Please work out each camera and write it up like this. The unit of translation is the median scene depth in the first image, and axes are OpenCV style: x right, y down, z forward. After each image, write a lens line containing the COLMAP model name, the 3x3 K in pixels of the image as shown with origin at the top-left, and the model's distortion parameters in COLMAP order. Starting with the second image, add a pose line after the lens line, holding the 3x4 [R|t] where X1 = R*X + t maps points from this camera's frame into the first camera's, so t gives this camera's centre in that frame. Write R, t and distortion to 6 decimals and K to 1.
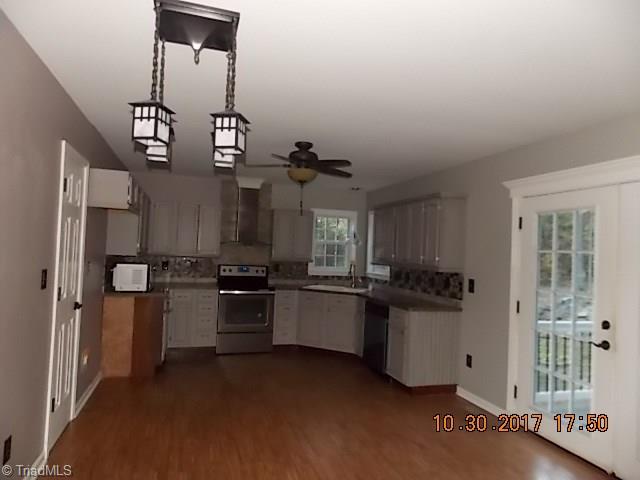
lens RADIAL K [[428.3, 0, 320.6], [0, 428.3, 237.6], [0, 0, 1]] dist [-0.012391, -0.005576]
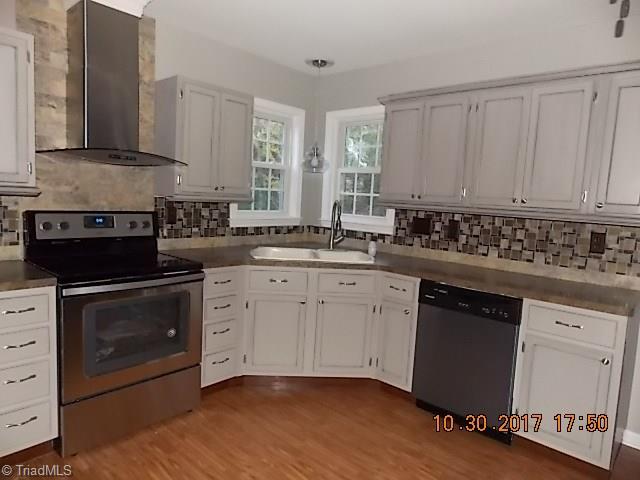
lens RADIAL K [[428.3, 0, 320.1], [0, 428.3, 243.0], [0, 0, 1]] dist [-0.012391, -0.005576]
pose [[0.859002, -0.054297, 0.509084, -0.205943], [-0.033607, 0.986236, 0.161895, 0.021183], [-0.510867, -0.156177, 0.845354, 0.539845]]
